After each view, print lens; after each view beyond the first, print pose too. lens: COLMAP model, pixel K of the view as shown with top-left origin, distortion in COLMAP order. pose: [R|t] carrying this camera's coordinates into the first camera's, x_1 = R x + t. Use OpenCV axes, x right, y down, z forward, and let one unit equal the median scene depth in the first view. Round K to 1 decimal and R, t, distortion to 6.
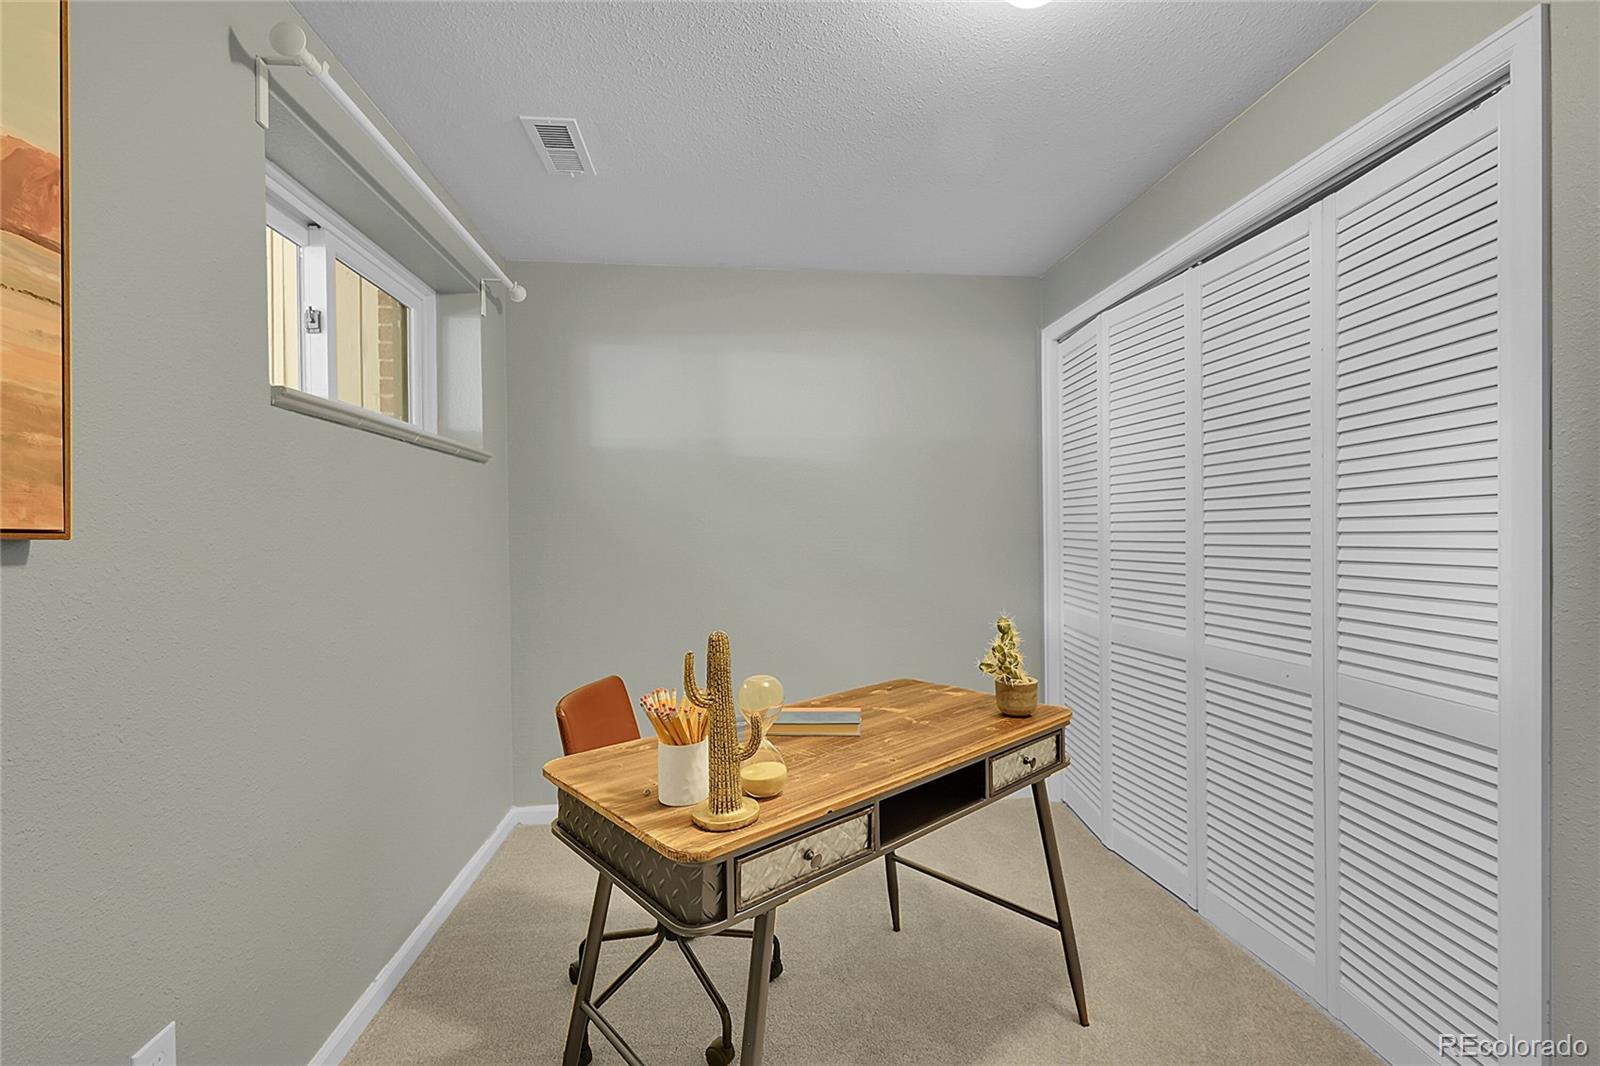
lens RADIAL K [[701.6, 0, 798.4], [0, 701.6, 530.8], [0, 0, 1]] dist [-0.001714, 0.000293]
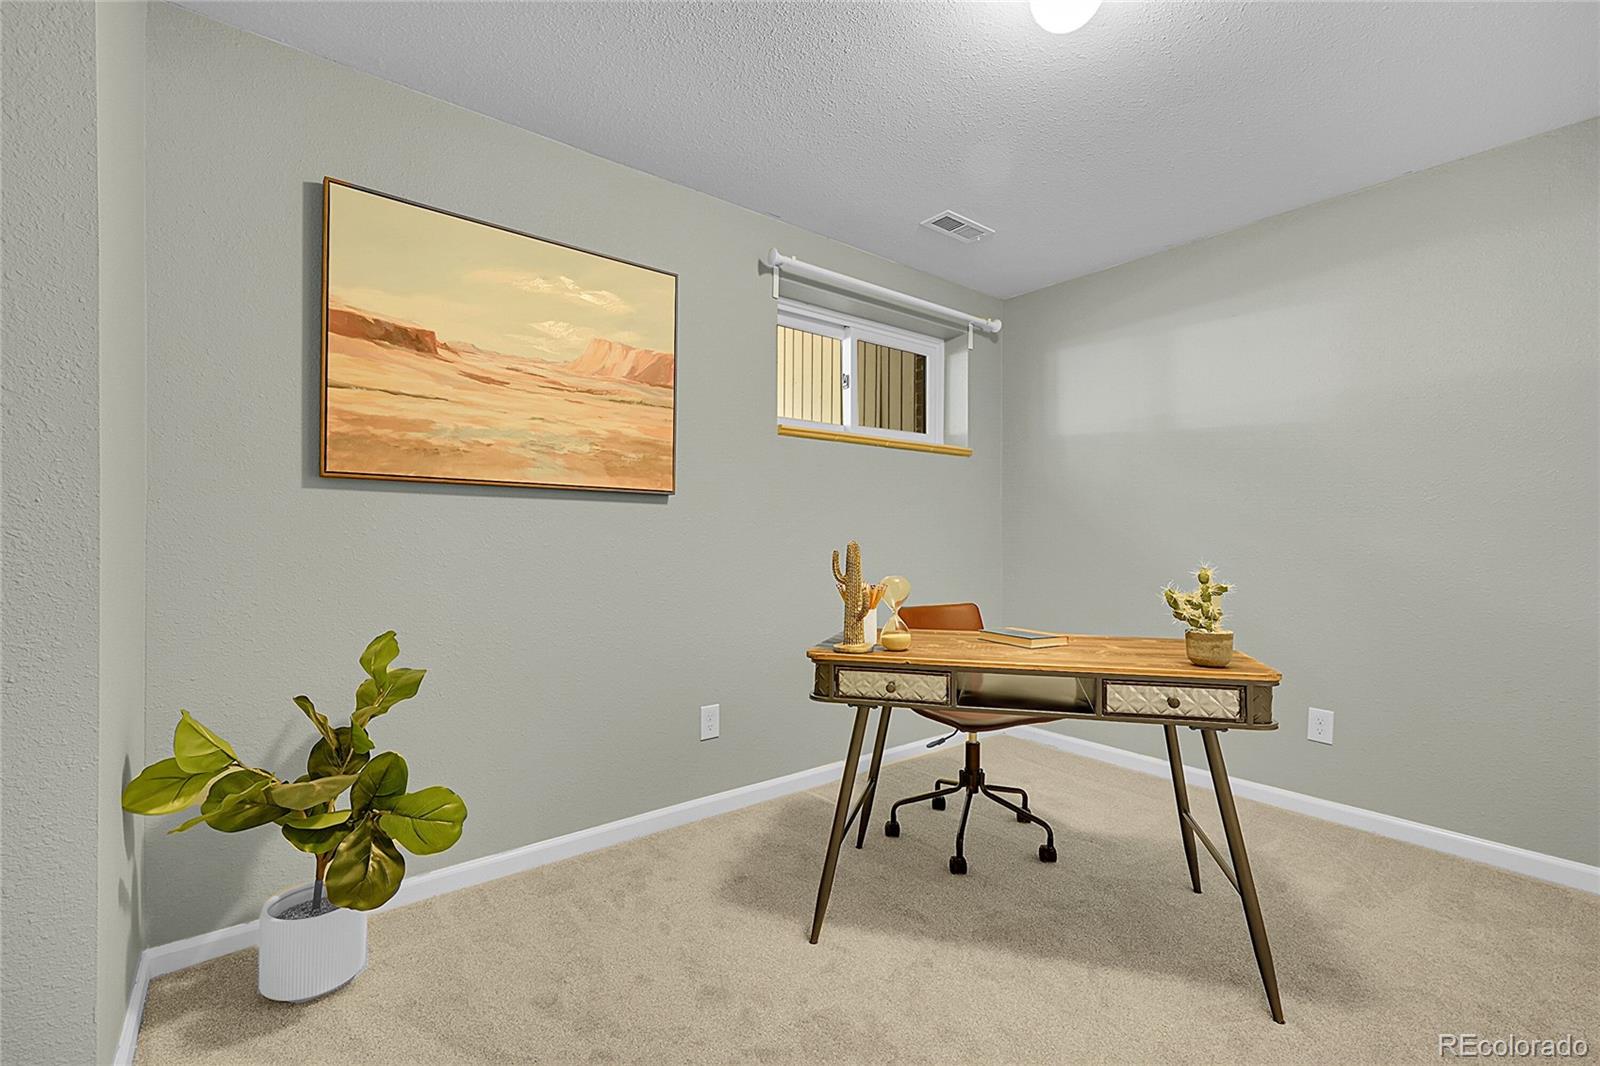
lens RADIAL K [[701.6, 0, 799.8], [0, 701.6, 532.1], [0, 0, 1]] dist [-0.001714, 0.000293]
pose [[0.527480, 0.009947, -0.849509, 1.006463], [-0.013151, 0.999907, 0.003543, 0.093739], [0.849465, 0.009303, 0.527562, -0.010160]]
